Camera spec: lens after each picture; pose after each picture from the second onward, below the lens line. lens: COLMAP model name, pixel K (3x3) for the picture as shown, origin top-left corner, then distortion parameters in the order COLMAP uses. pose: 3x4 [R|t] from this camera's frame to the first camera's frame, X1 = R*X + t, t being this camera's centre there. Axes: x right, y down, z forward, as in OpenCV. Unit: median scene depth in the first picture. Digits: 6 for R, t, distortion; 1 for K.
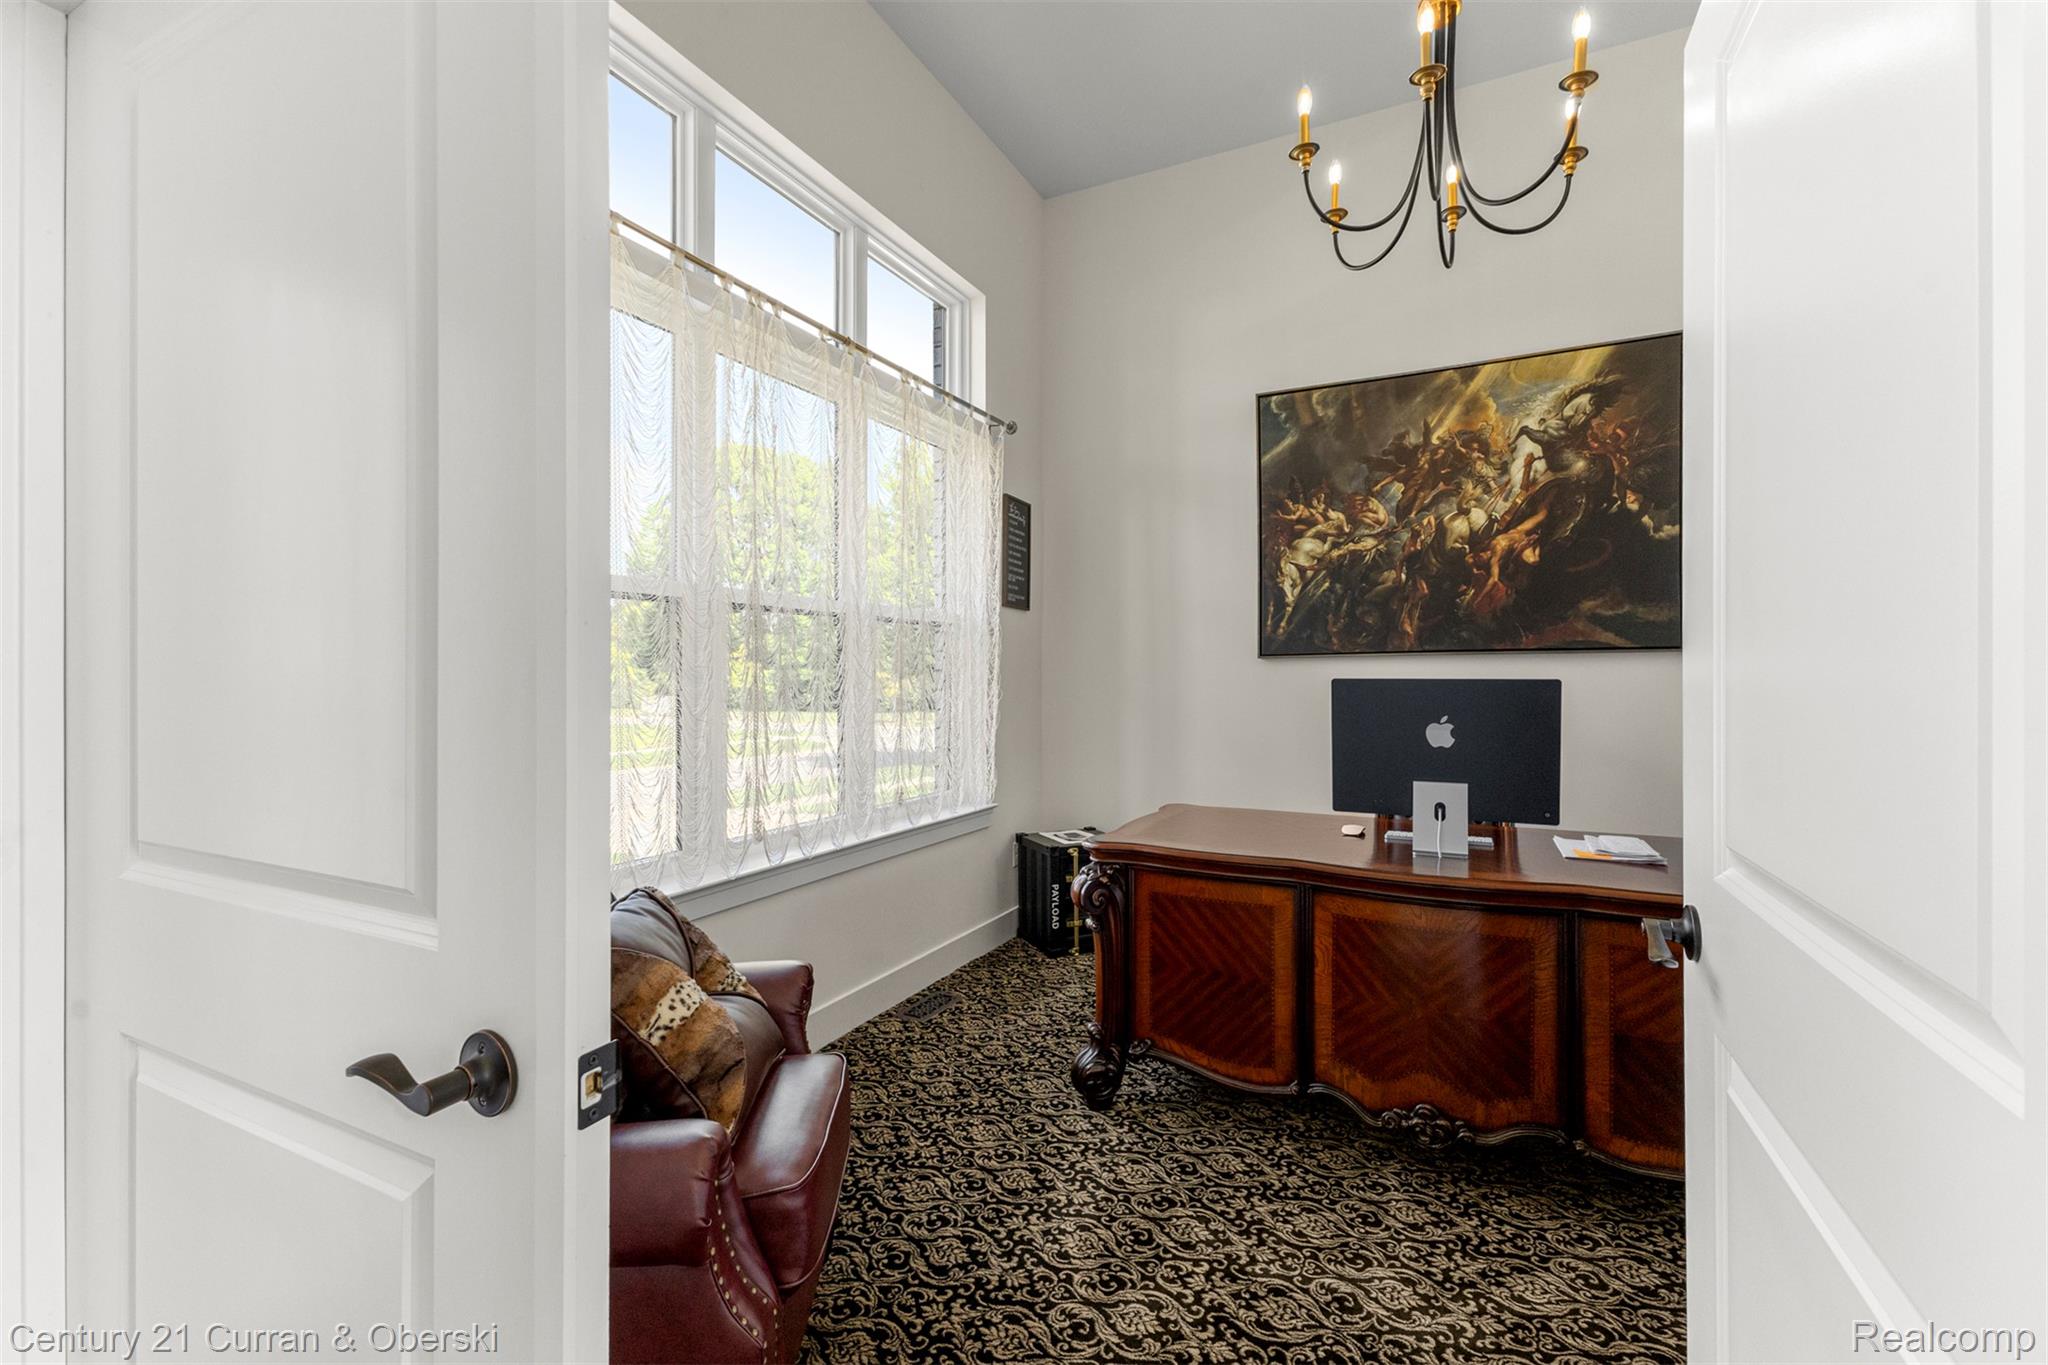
lens RADIAL K [[890.1, 0, 1023.0], [0, 890.1, 676.6], [0, 0, 1]] dist [0.007137, -0.000824]
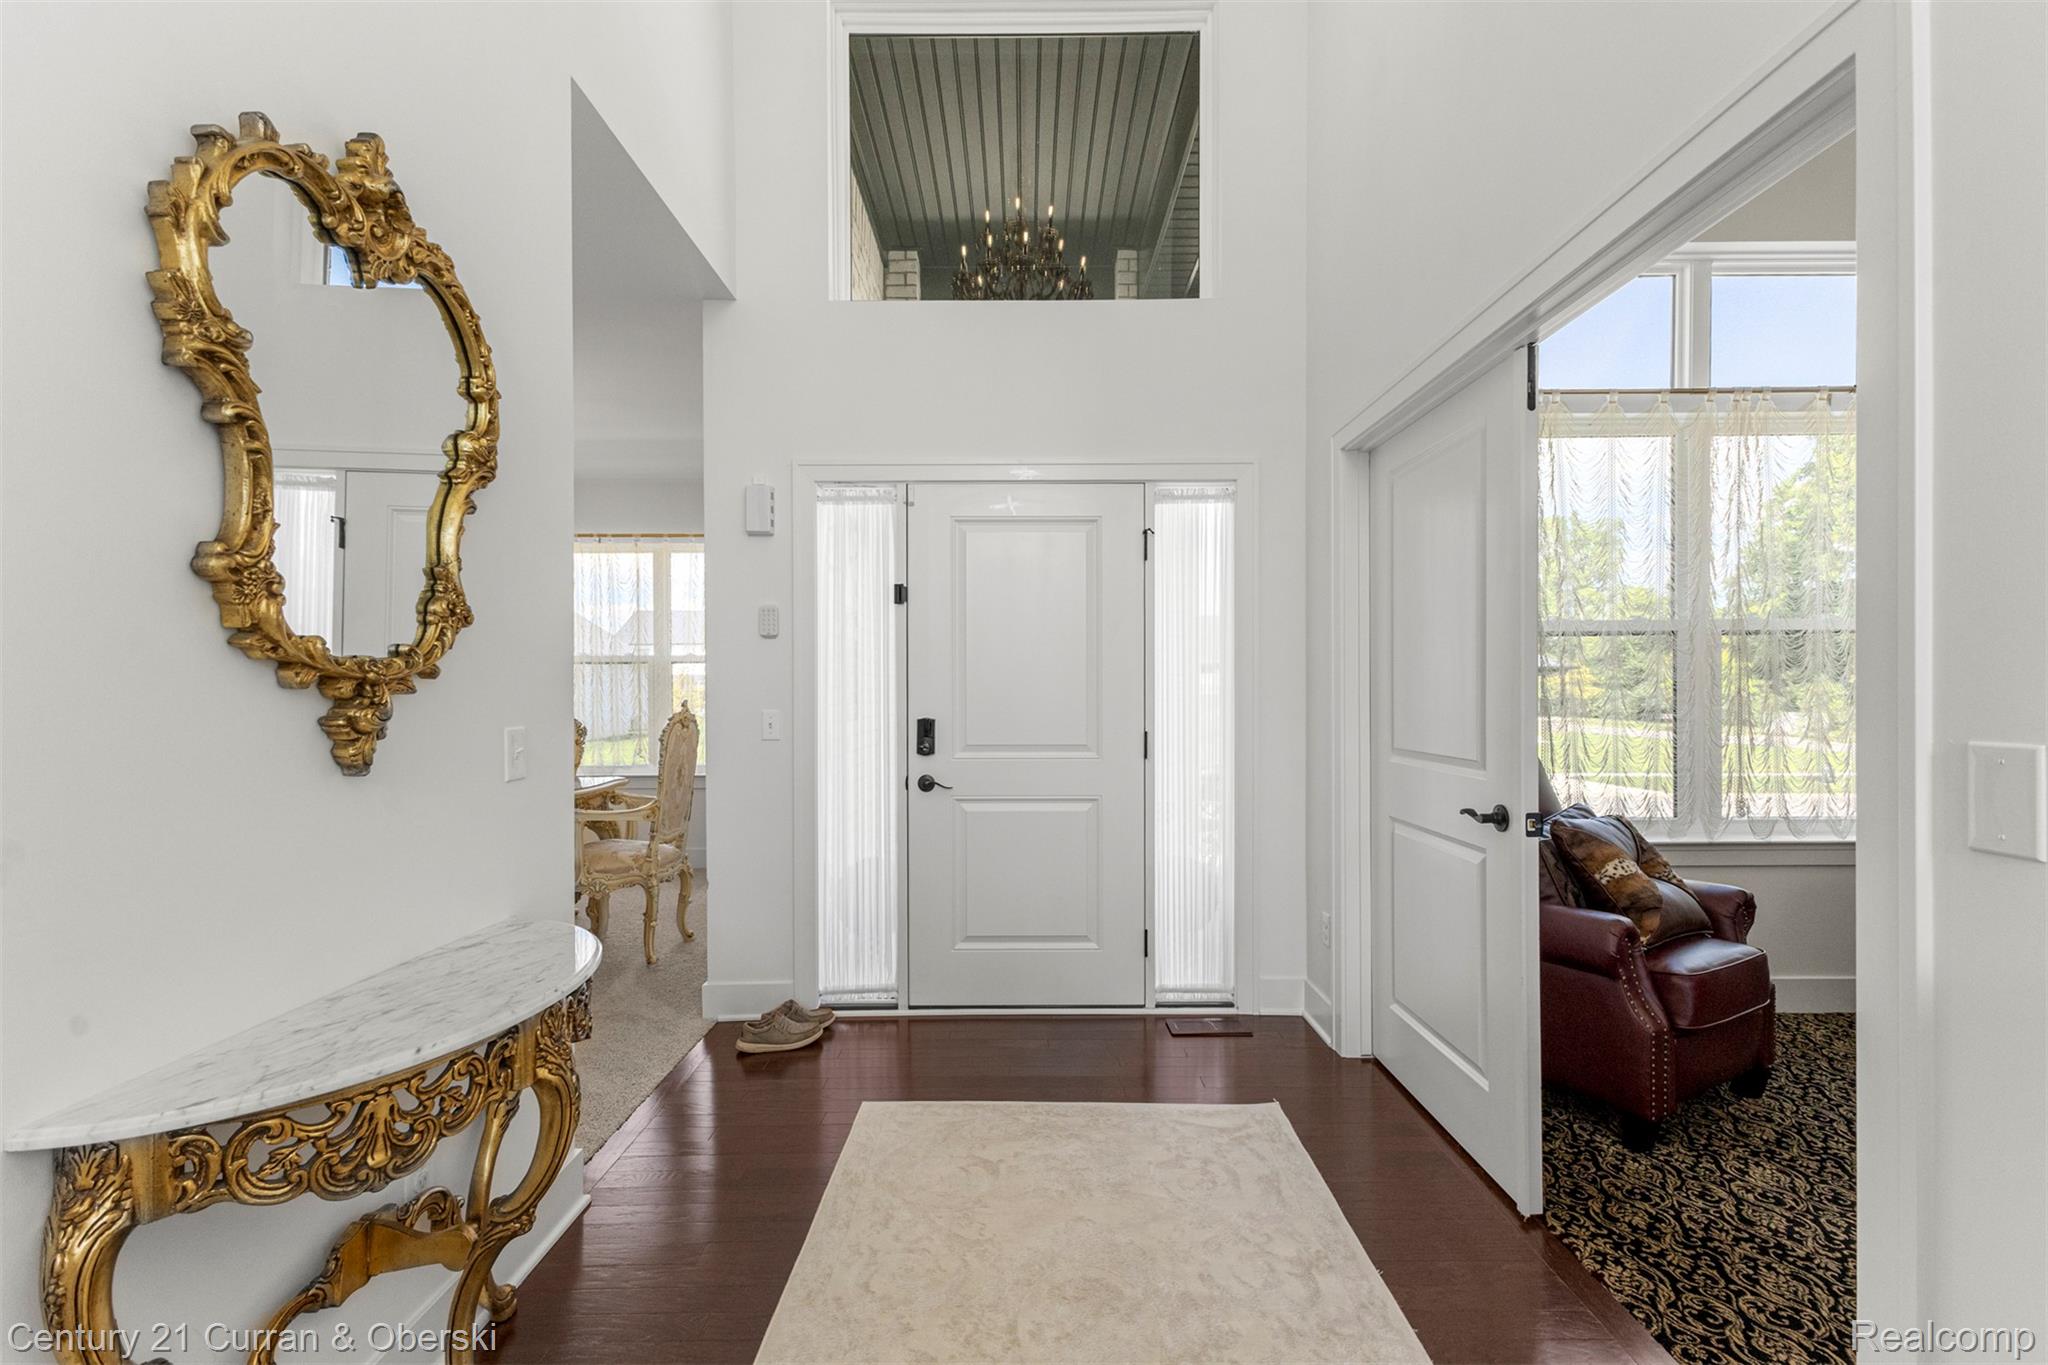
lens RADIAL K [[890.1, 0, 1026.5], [0, 890.1, 693.4], [0, 0, 1]] dist [0.007137, -0.000824]
pose [[0.454674, -0.005785, -0.890639, 0.604350], [0.005186, 0.999979, -0.003848, 0.007847], [0.890643, -0.002869, 0.454695, -0.798930]]
